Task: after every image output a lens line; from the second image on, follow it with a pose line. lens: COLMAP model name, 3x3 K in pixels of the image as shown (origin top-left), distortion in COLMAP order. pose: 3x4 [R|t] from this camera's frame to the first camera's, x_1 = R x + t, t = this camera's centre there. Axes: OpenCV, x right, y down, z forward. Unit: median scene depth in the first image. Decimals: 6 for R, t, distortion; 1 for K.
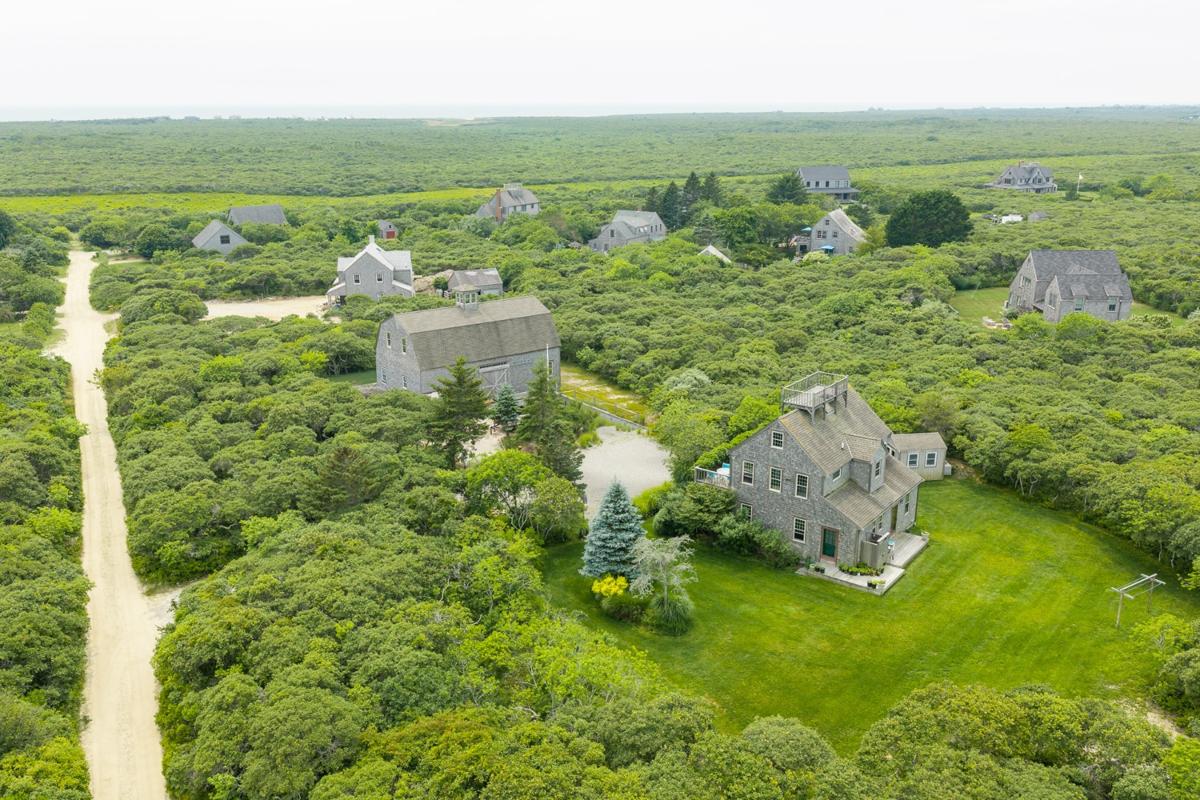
lens RADIAL K [[996.4, 0, 598.6], [0, 996.4, 398.6], [0, 0, 1]] dist [0.014345, -0.026288]
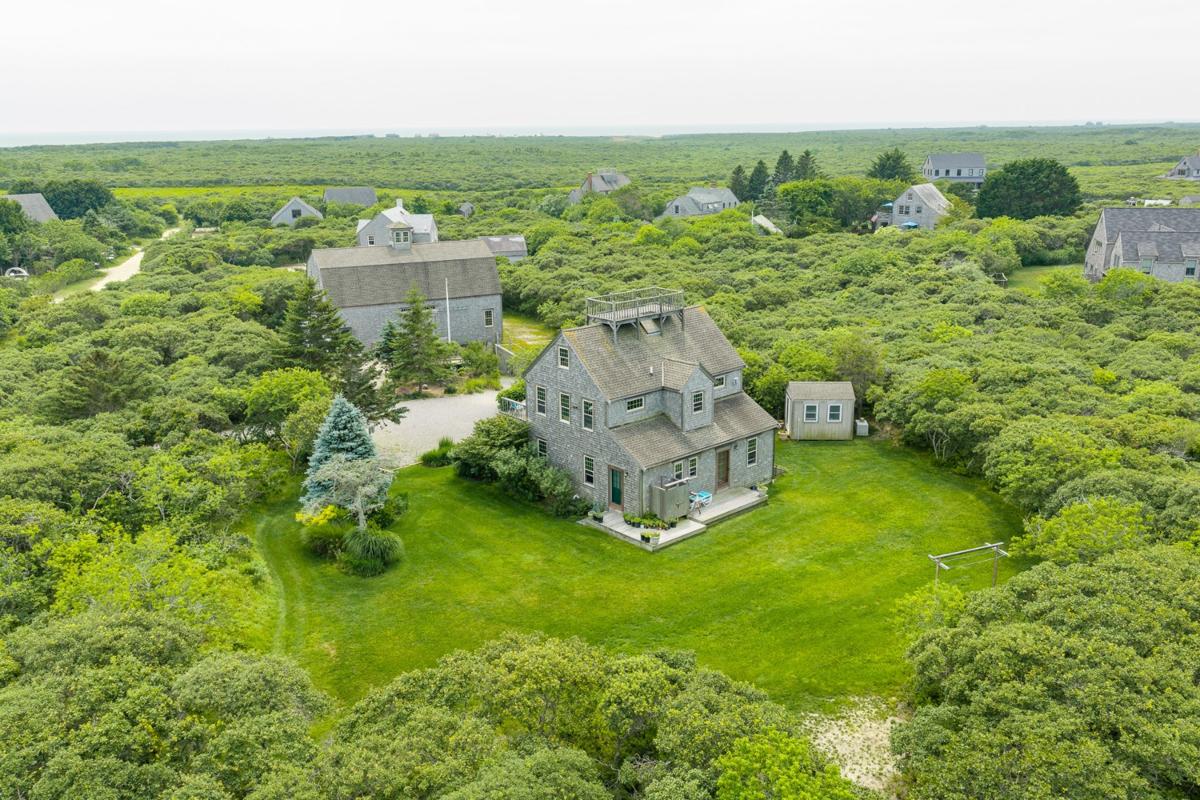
lens RADIAL K [[996.4, 0, 602.1], [0, 996.4, 399.8], [0, 0, 1]] dist [0.014345, -0.026288]
pose [[0.981510, 0.042471, -0.186638, 0.209342], [-0.046190, 0.998810, -0.015622, 0.050193], [0.185752, 0.023954, 0.982305, 0.120142]]
